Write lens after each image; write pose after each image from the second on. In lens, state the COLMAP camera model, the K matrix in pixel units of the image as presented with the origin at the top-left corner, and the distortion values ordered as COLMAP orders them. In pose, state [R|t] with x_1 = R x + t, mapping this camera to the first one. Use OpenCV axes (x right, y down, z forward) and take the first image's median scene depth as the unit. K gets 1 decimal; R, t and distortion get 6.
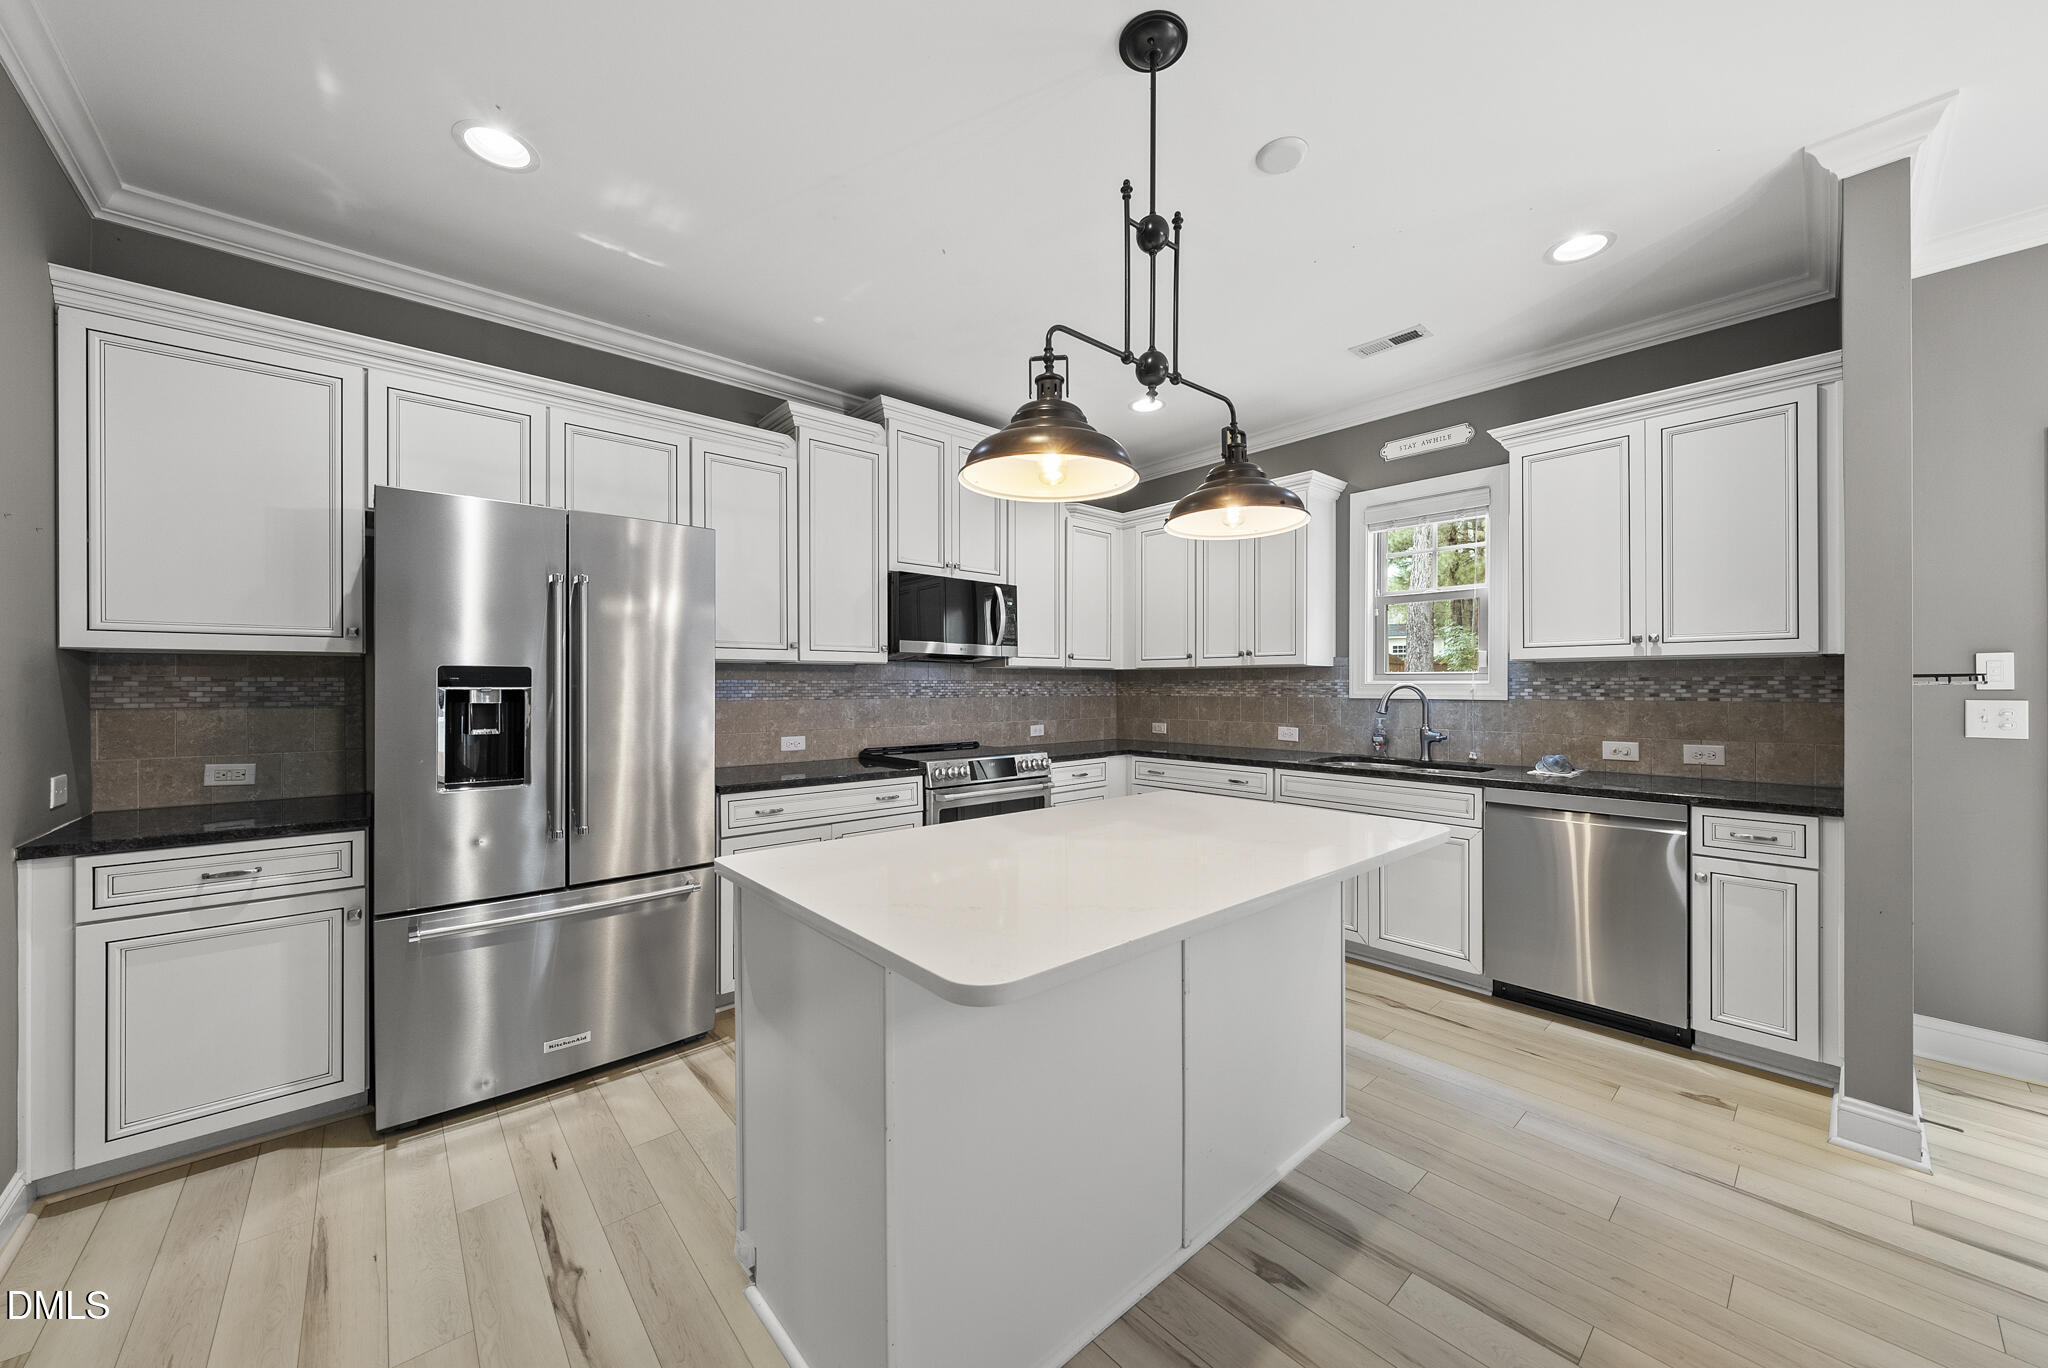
lens RADIAL K [[734.2, 0, 1035.9], [0, 734.2, 685.0], [0, 0, 1]] dist [0.000895, 0.000217]
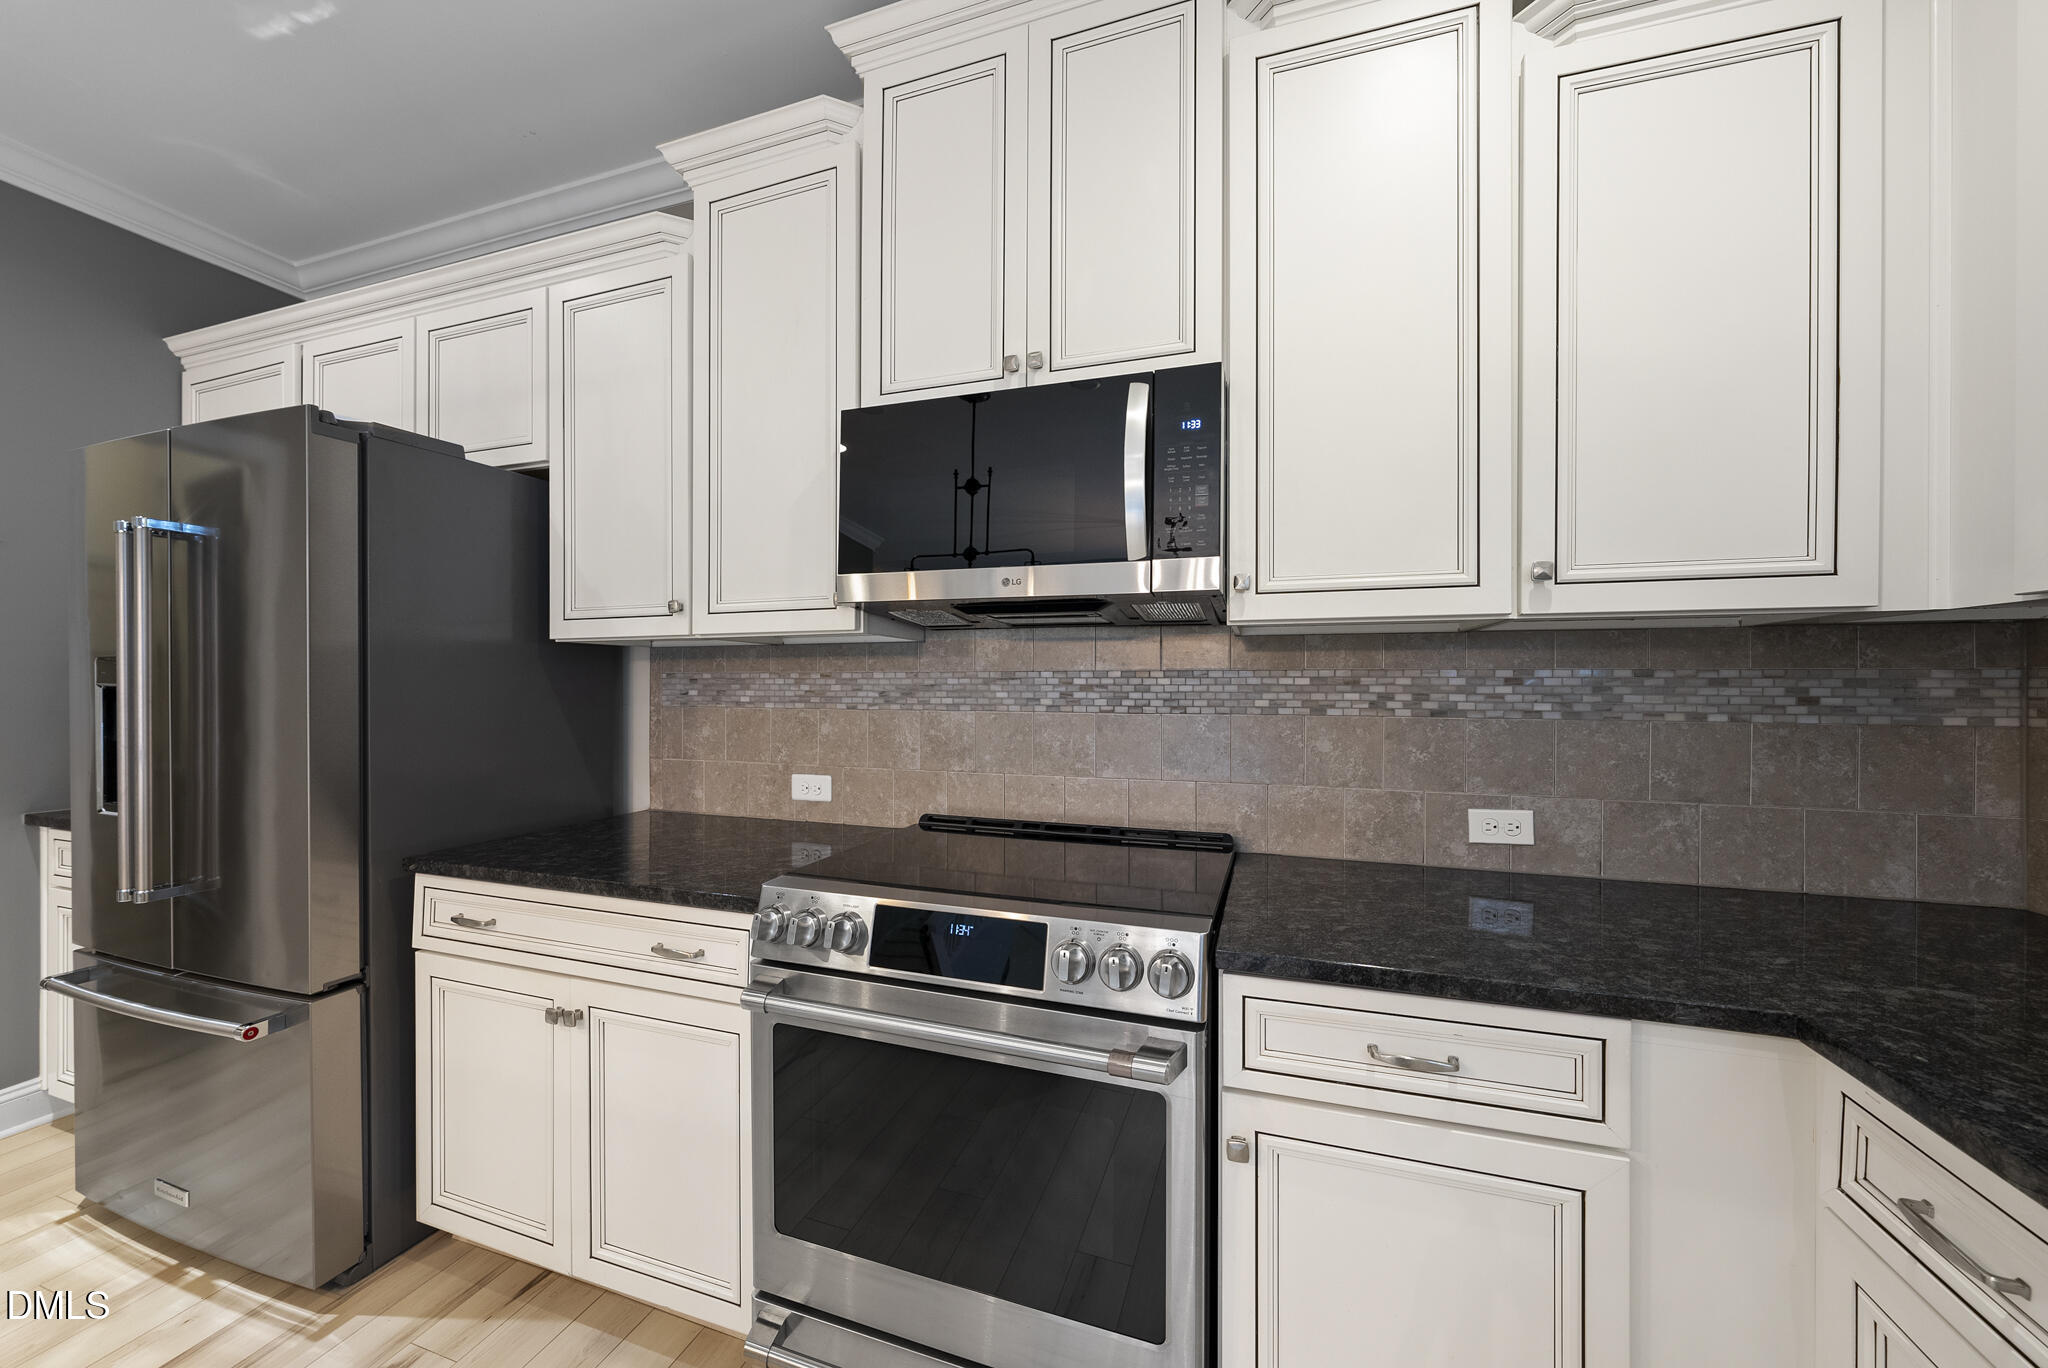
lens RADIAL K [[749.5, 0, 1023.4], [0, 749.5, 692.6], [0, 0, 1]] dist [-0.000585, 0.000036]
pose [[0.485606, 0.010501, -0.874115, 0.221738], [-0.000110, 0.999929, 0.011951, 0.001564], [0.874178, -0.005707, 0.485573, 0.817538]]
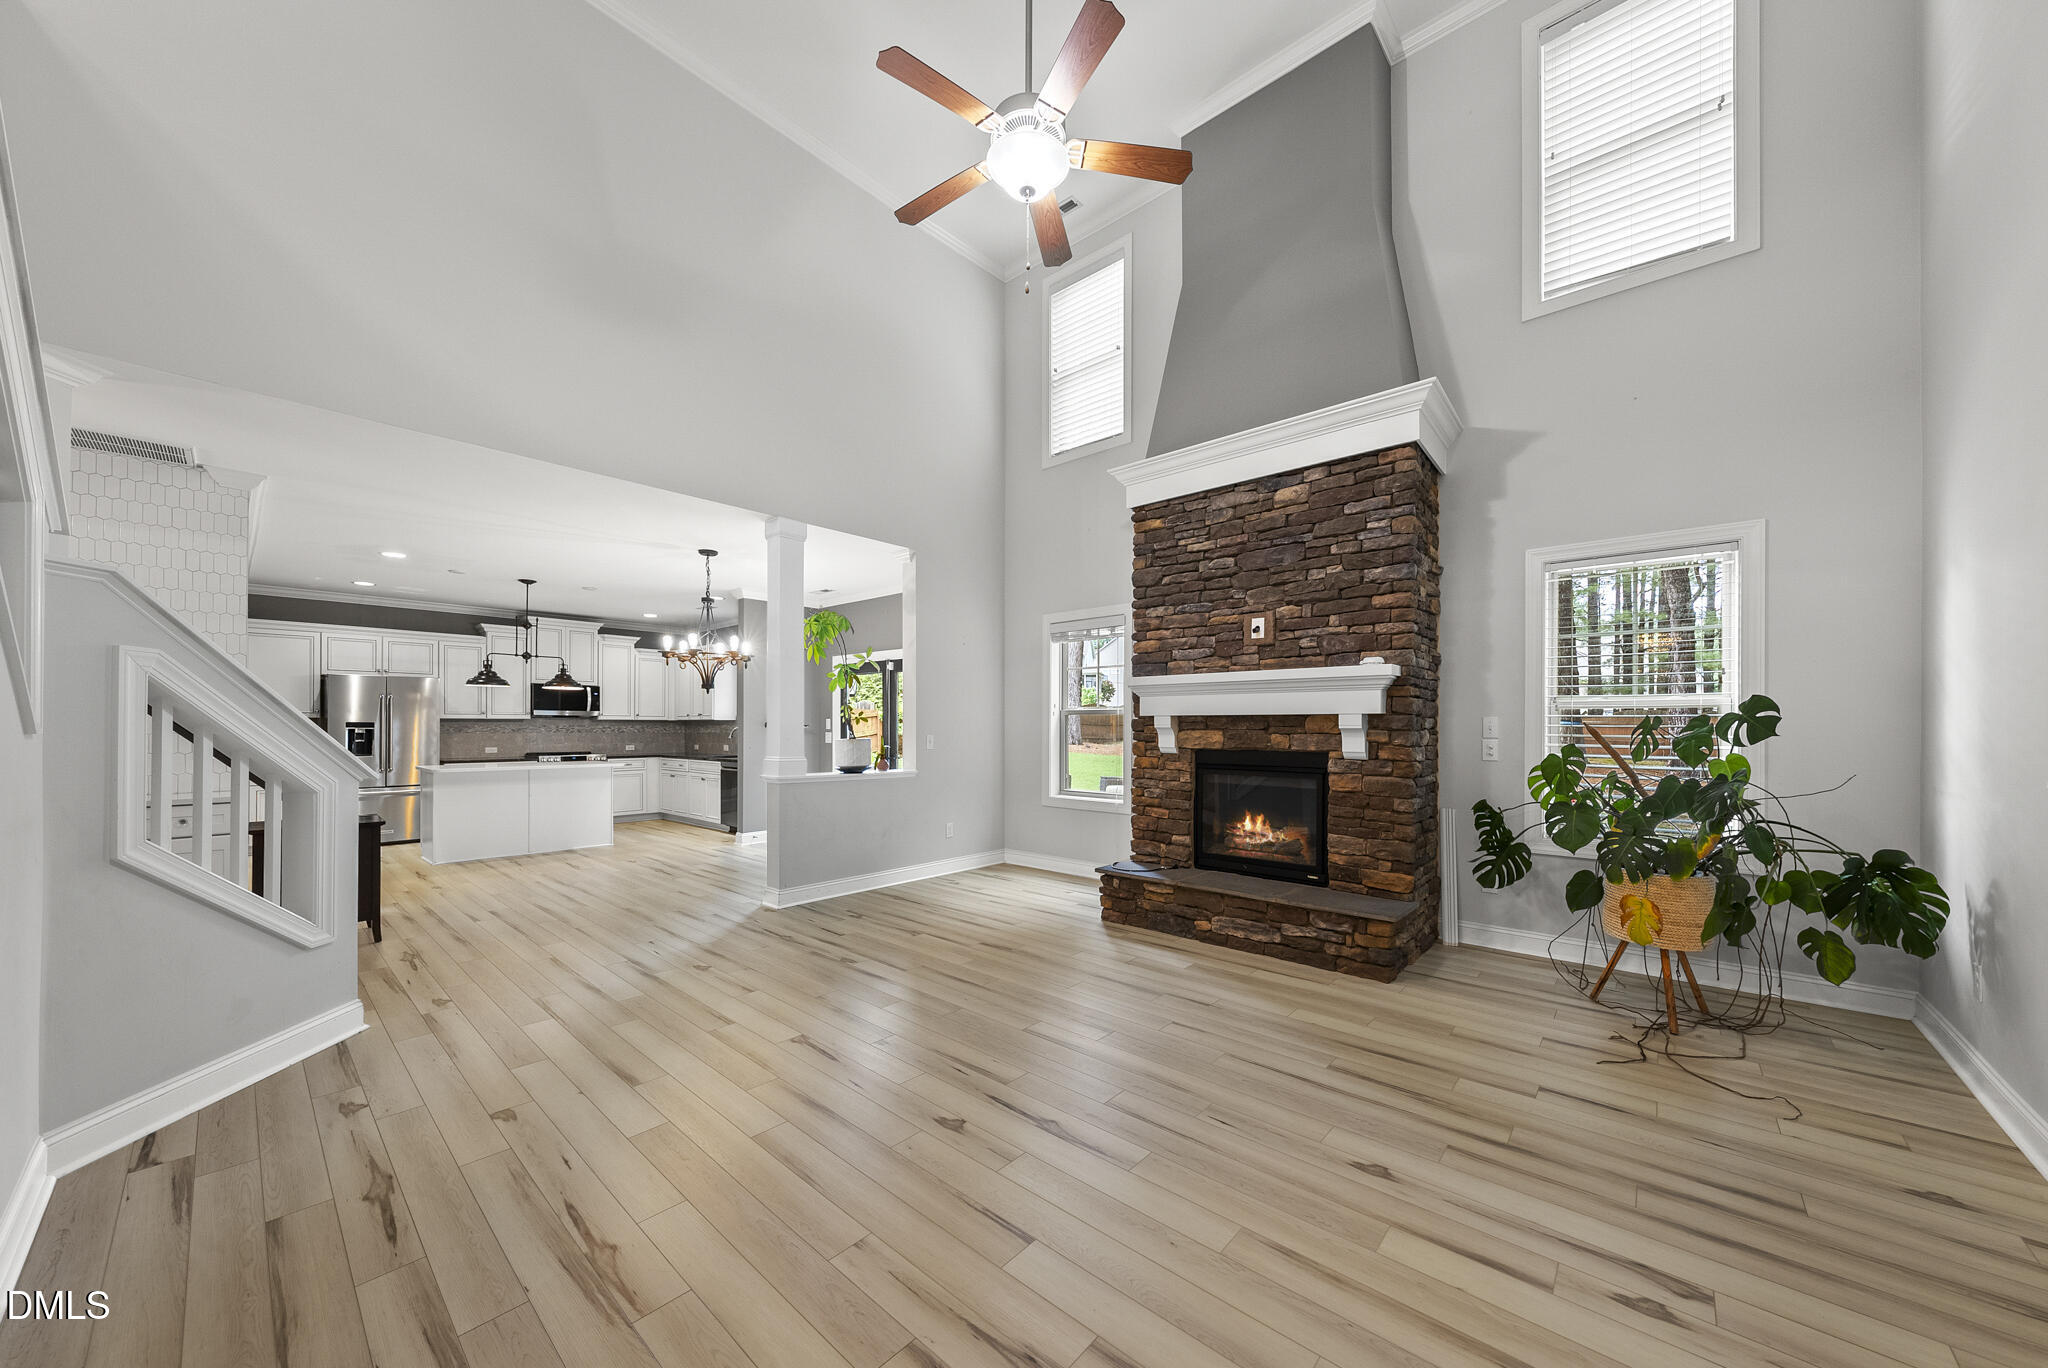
lens RADIAL K [[711.9, 0, 1025.1], [0, 711.9, 727.3], [0, 0, 1]] dist [-0.000765, -0.000025]
pose [[0.993988, 0.001630, 0.109475, 1.181262], [-0.001571, 0.999999, -0.000627, -0.001475], [-0.109476, 0.000451, 0.993989, -1.580923]]
